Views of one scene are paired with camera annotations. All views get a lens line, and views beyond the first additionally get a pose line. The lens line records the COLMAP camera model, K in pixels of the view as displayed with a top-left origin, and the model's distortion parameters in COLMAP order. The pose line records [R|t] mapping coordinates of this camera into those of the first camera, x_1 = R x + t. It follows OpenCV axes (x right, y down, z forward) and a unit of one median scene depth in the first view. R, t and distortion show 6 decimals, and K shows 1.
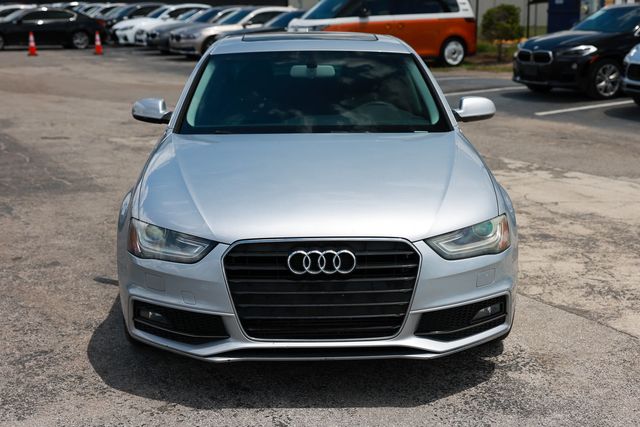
lens RADIAL K [[889.9, 0, 326.5], [0, 889.9, 216.6], [0, 0, 1]] dist [0.067145, 0.000000]
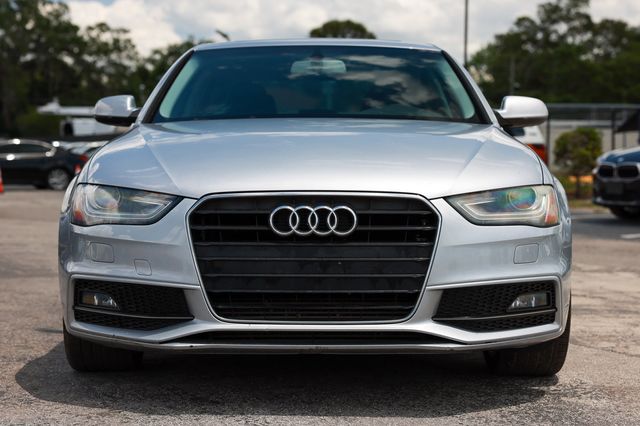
lens RADIAL K [[1128.0, 0, 313.0], [0, 1128.0, 211.3], [0, 0, 1]] dist [0.149472, 0.000000]
pose [[0.999089, 0.009005, -0.041722, 0.034886], [-0.015785, 0.986140, -0.165160, 0.200746], [0.039656, 0.165668, 0.985384, 0.017174]]
